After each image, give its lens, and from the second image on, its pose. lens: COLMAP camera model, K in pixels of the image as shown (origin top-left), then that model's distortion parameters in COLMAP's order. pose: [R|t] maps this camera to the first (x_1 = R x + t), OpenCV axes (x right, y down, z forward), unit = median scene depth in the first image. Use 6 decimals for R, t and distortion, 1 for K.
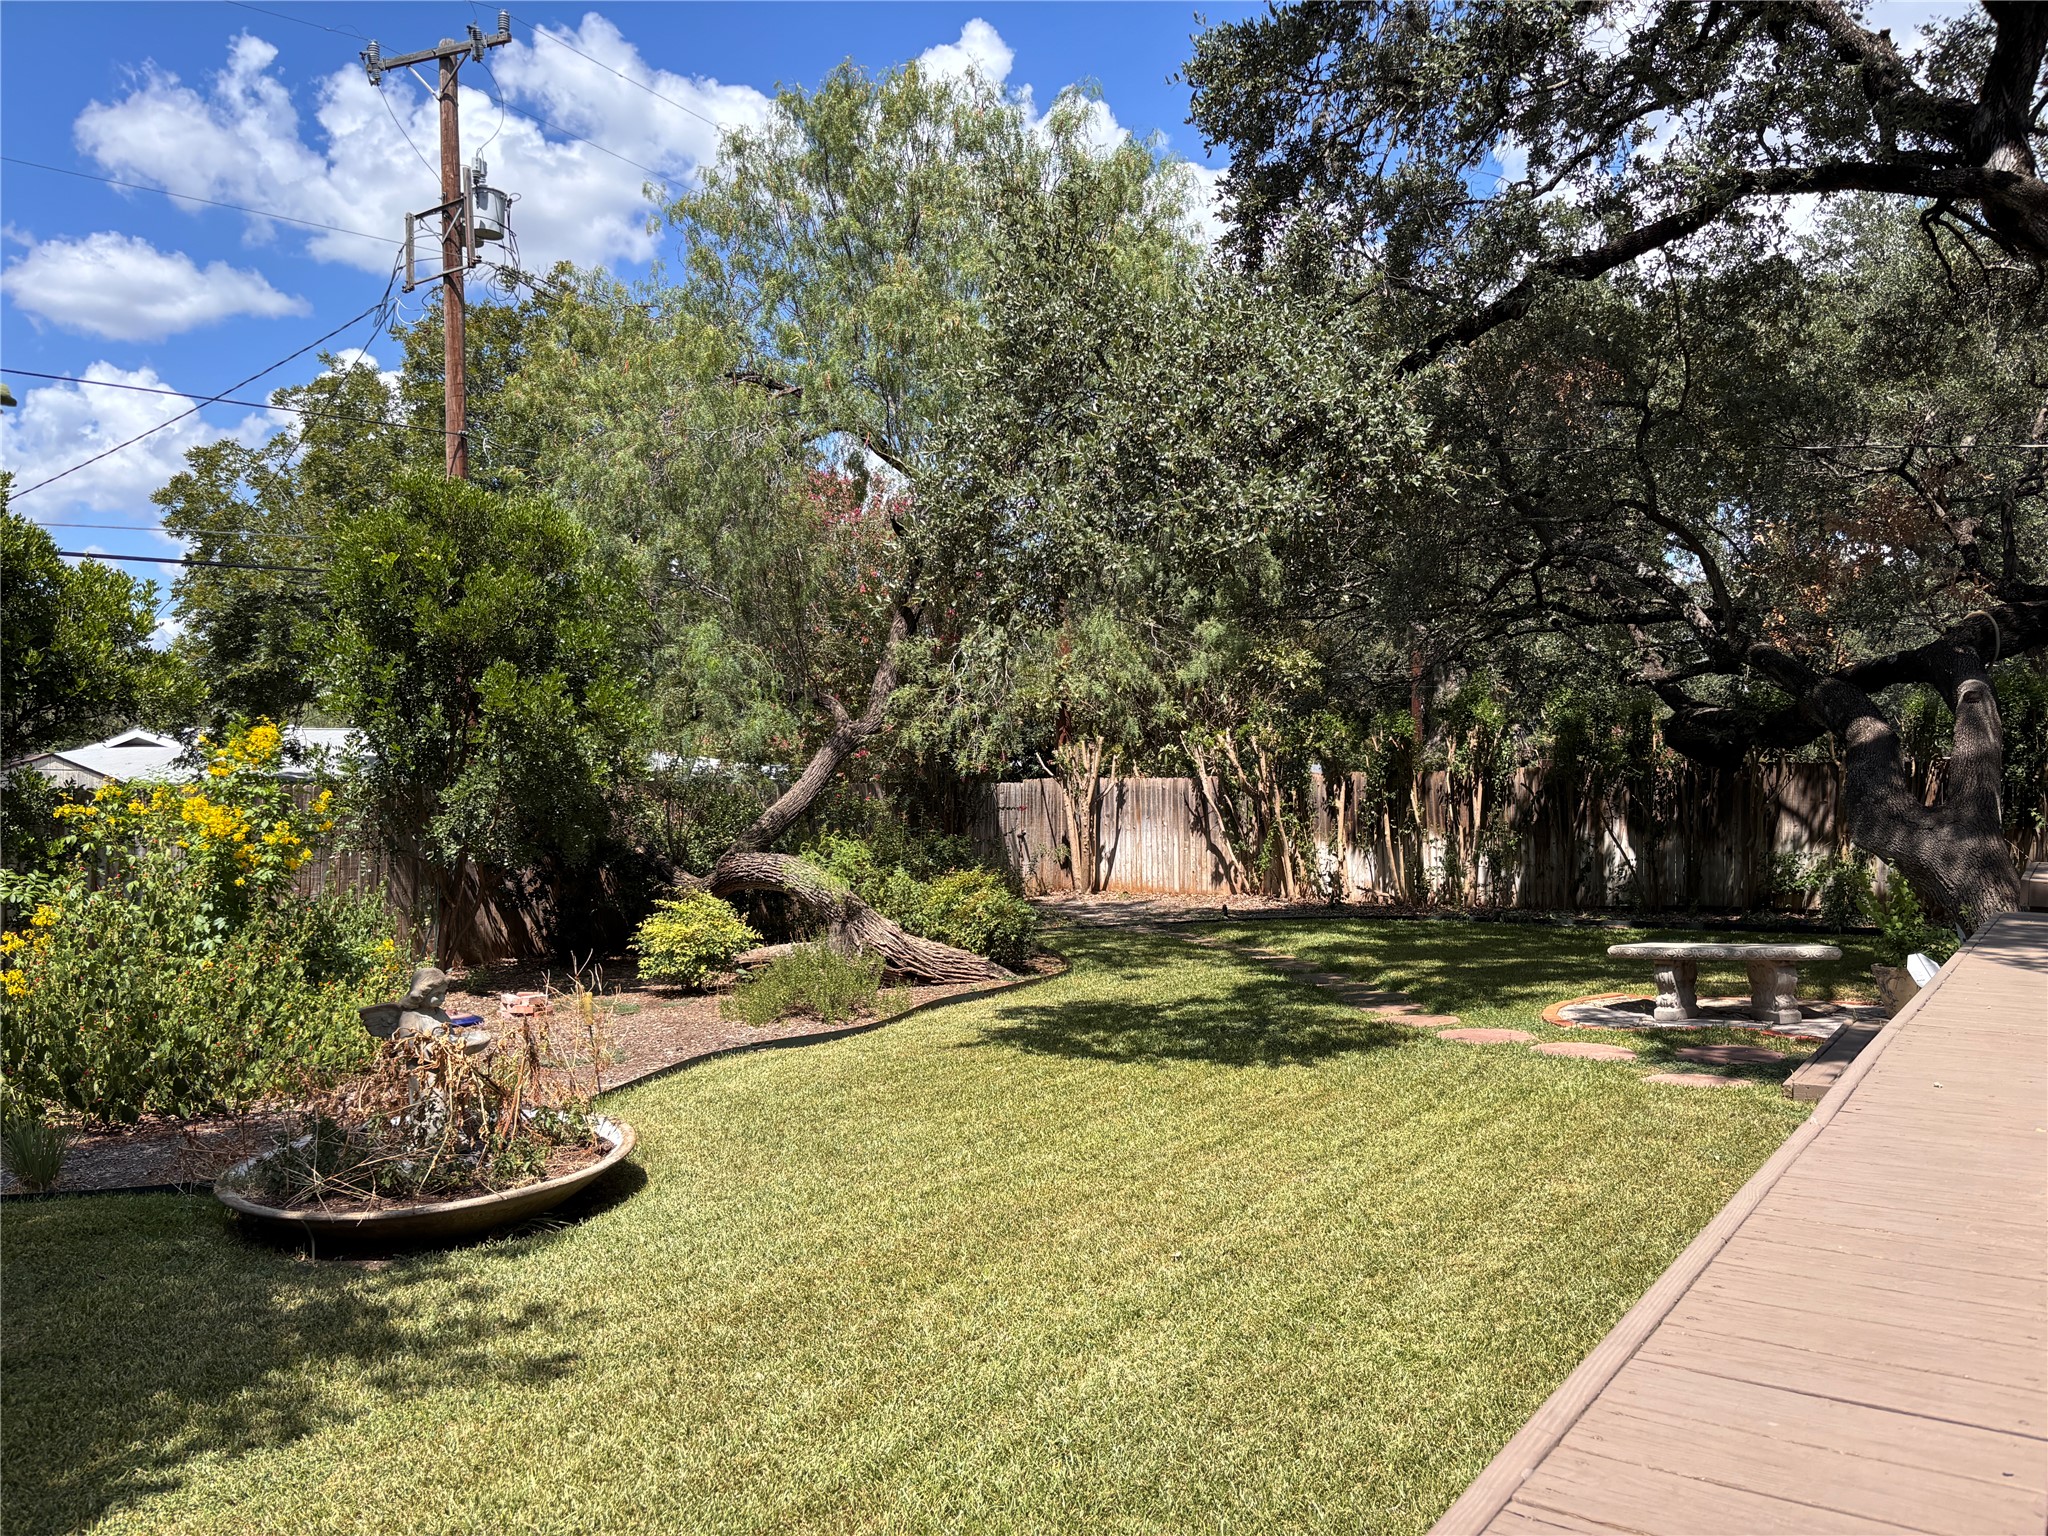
lens RADIAL K [[1572.5, 0, 1038.2], [0, 1572.5, 774.4], [0, 0, 1]] dist [0.078188, -0.088310]
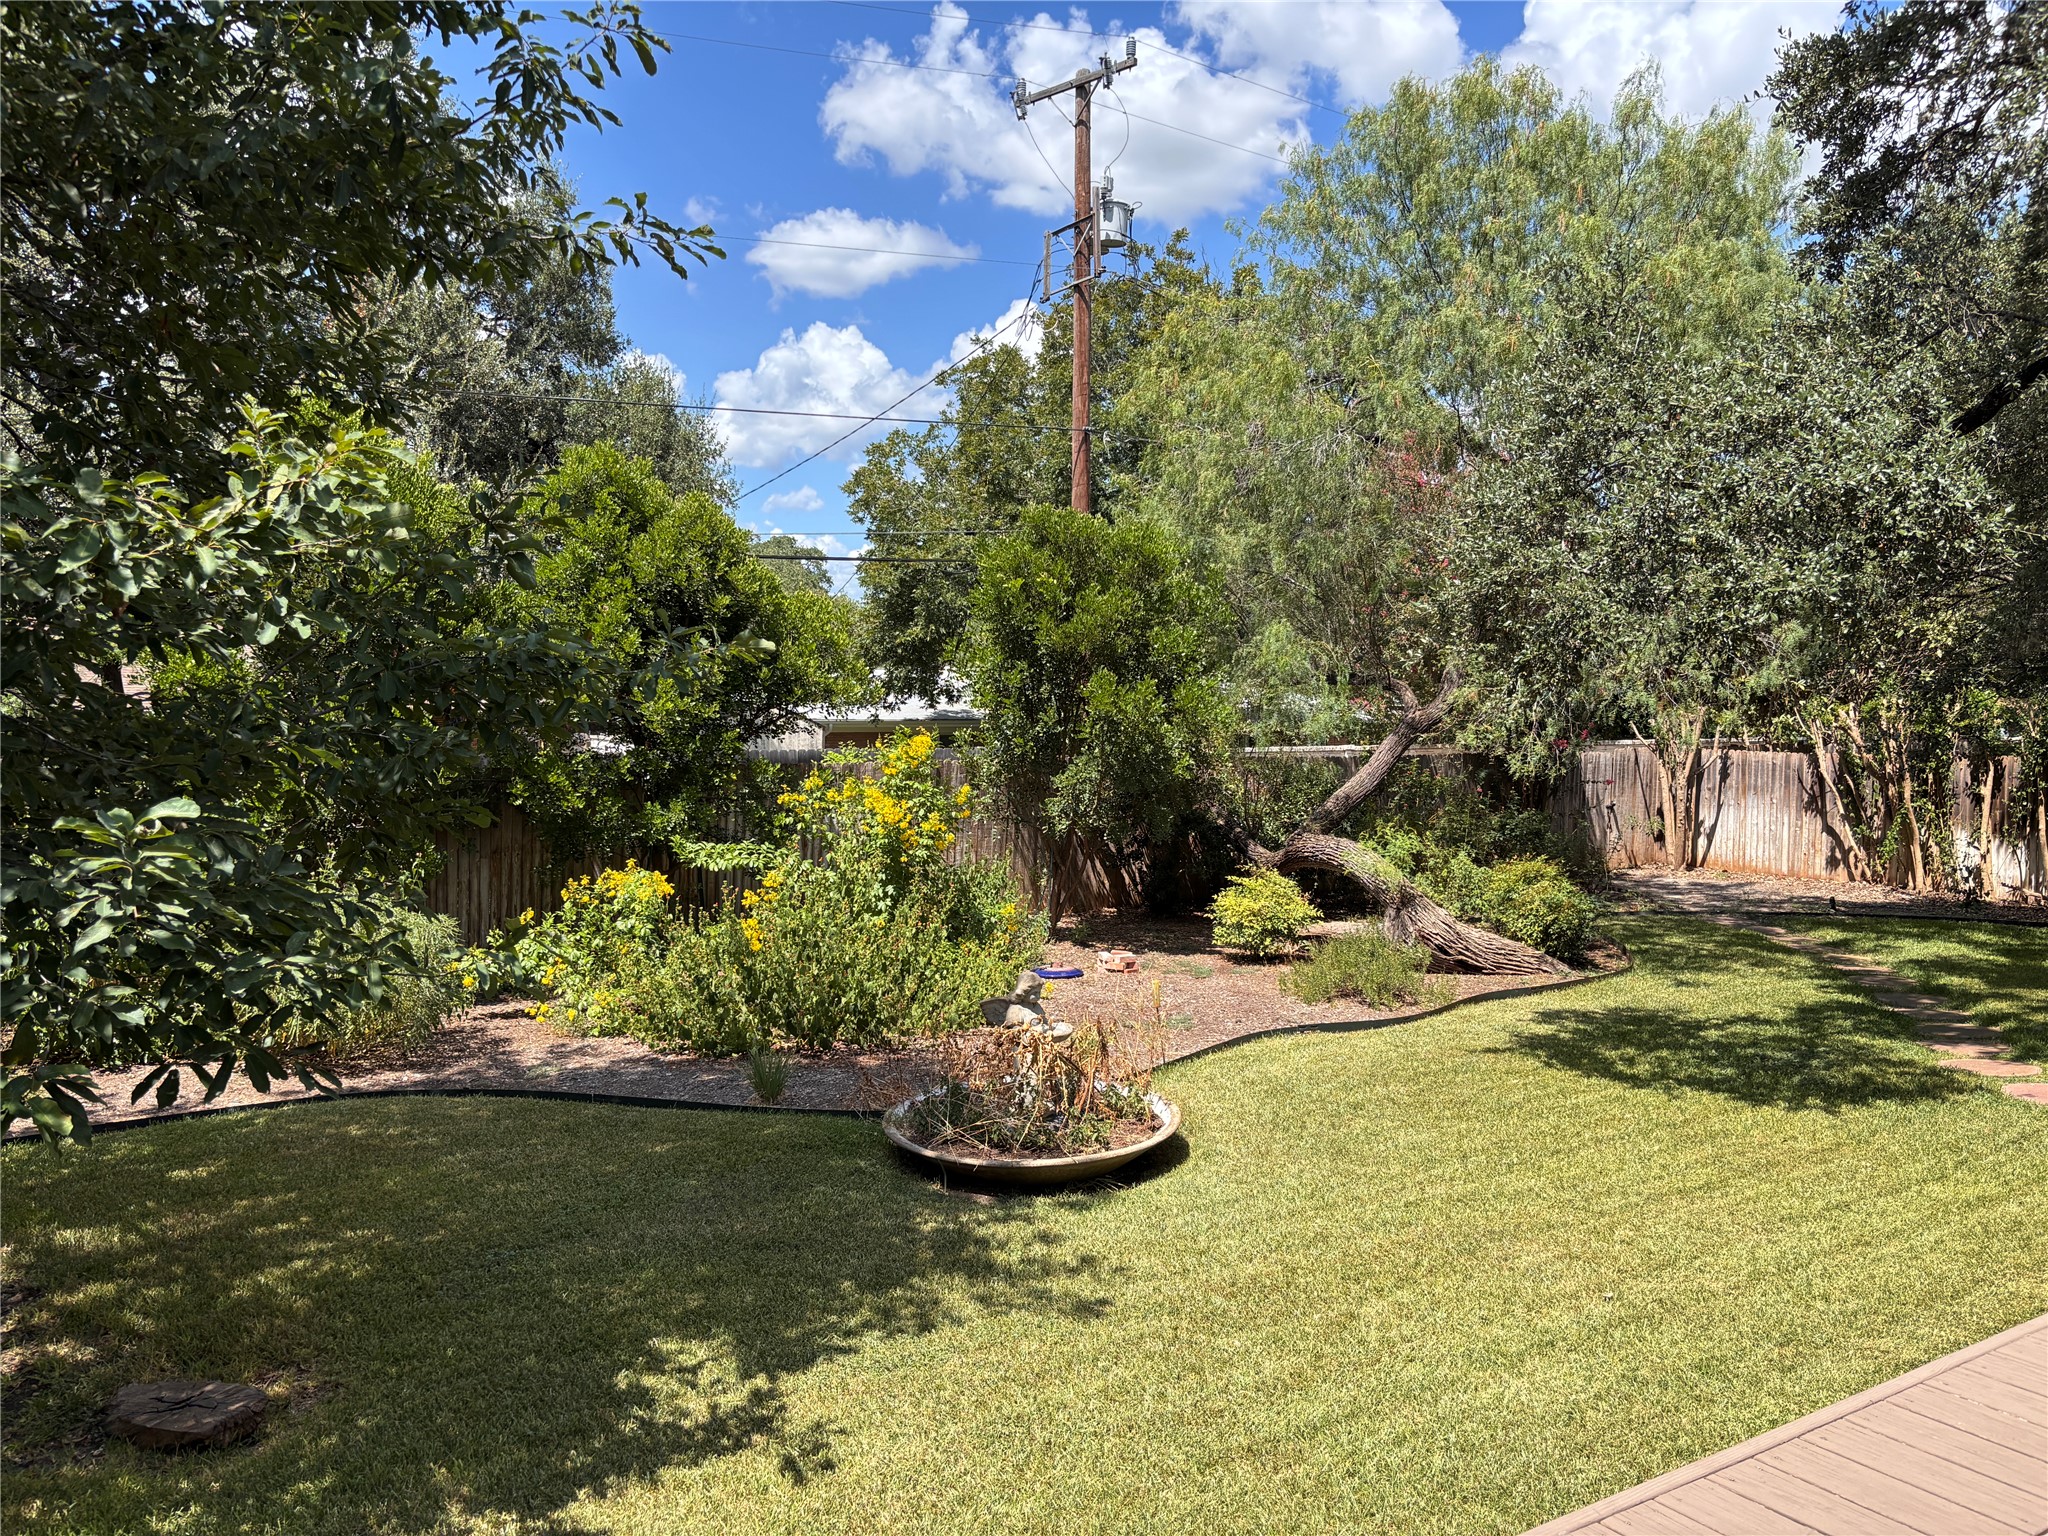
lens RADIAL K [[1572.5, 0, 1038.2], [0, 1572.5, 774.4], [0, 0, 1]] dist [0.078188, -0.088310]
pose [[0.928062, 0.036269, -0.370656, 0.051176], [-0.017562, 0.998401, 0.053724, -0.058842], [0.372012, -0.043350, 0.927215, -0.098758]]
